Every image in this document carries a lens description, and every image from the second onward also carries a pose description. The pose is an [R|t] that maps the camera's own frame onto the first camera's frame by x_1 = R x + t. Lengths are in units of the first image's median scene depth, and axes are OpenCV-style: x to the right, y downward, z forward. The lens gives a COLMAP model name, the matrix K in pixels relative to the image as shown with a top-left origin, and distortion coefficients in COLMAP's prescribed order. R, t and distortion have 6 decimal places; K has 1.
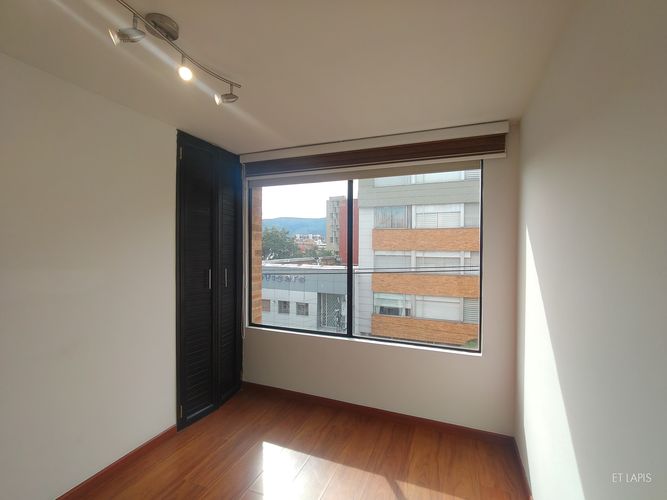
lens RADIAL K [[317.2, 0, 329.7], [0, 317.2, 250.5], [0, 0, 1]] dist [-0.000007, -0.000106]
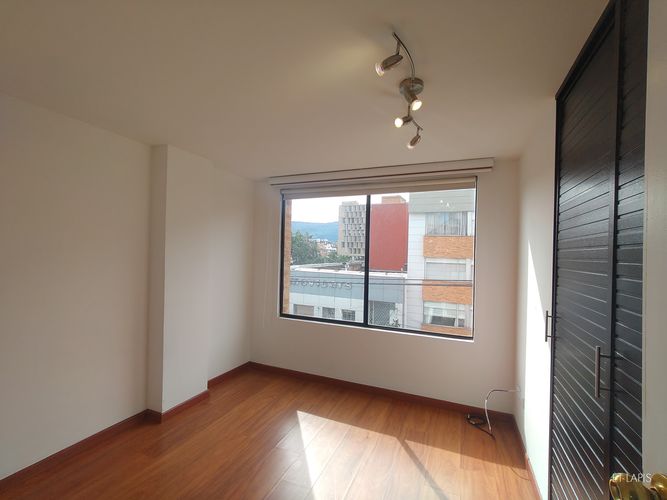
lens RADIAL K [[317.2, 0, 332.5], [0, 317.2, 253.4], [0, 0, 1]] dist [-0.000007, -0.000106]
pose [[0.999524, 0.018325, -0.024819, -0.118276], [-0.018459, 0.999816, -0.005188, -0.002986], [0.024719, 0.005644, 0.999679, 0.026308]]
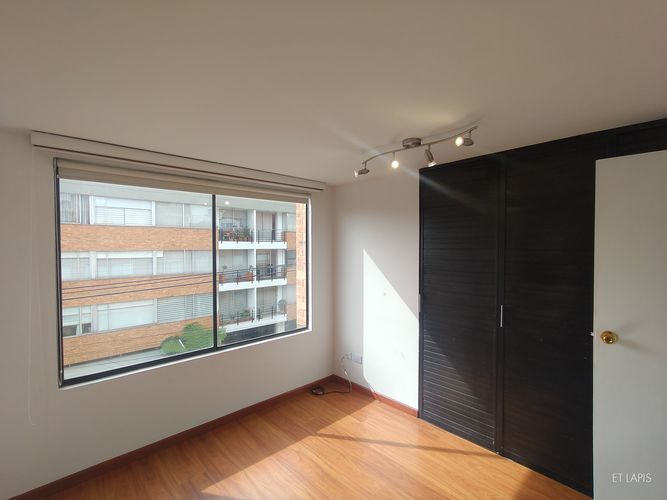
lens RADIAL K [[317.2, 0, 334.6], [0, 317.2, 250.4], [0, 0, 1]] dist [-0.000007, -0.000106]
pose [[0.408159, -0.023478, 0.912609, -0.216765], [0.009018, 0.999724, 0.021686, -0.013290], [-0.912866, -0.000621, 0.408258, 0.091705]]
